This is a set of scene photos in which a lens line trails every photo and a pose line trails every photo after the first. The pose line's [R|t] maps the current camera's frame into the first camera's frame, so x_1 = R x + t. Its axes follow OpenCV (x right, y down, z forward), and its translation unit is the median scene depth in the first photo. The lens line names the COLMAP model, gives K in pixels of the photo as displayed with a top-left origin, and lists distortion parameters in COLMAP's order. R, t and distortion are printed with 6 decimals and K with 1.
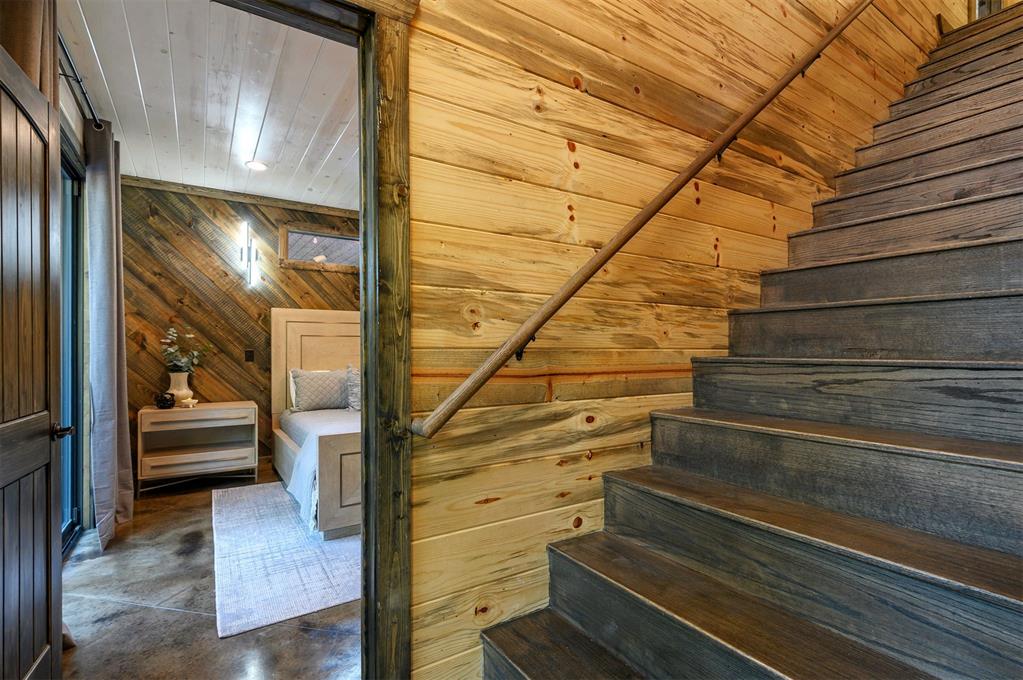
lens RADIAL K [[481.4, 0, 509.5], [0, 481.4, 350.3], [0, 0, 1]] dist [0.015101, -0.000097]
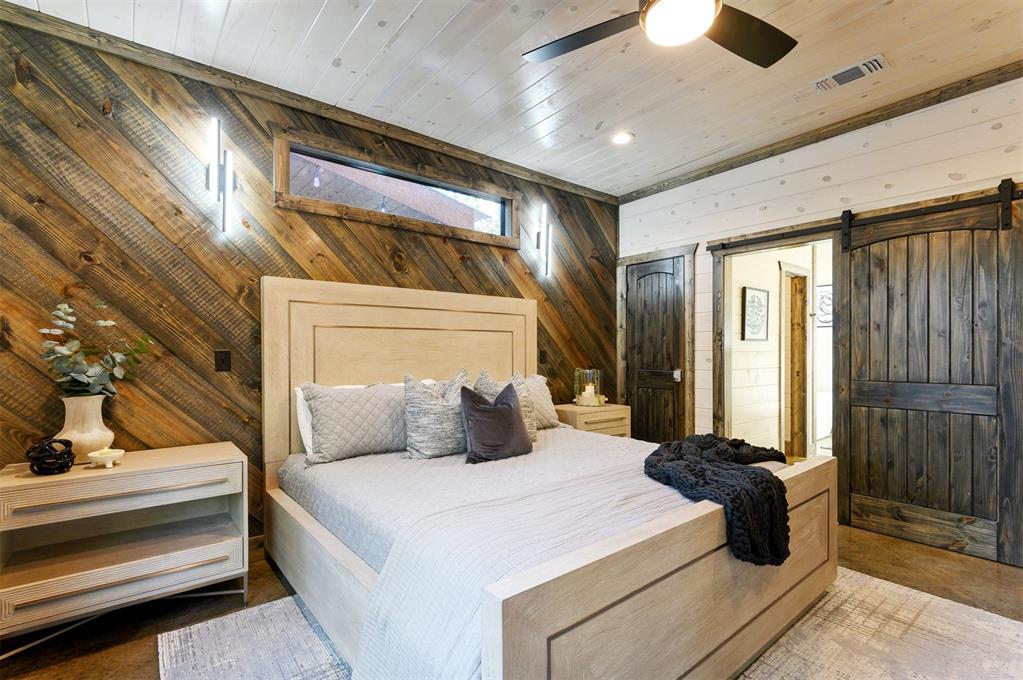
lens RADIAL K [[476.2, 0, 509.8], [0, 476.2, 355.7], [0, 0, 1]] dist [0.004732, 0.000753]
pose [[0.994455, -0.003298, 0.105108, -0.276006], [0.002397, 0.999959, 0.008693, 0.001299], [-0.105133, -0.008393, 0.994423, 0.432441]]
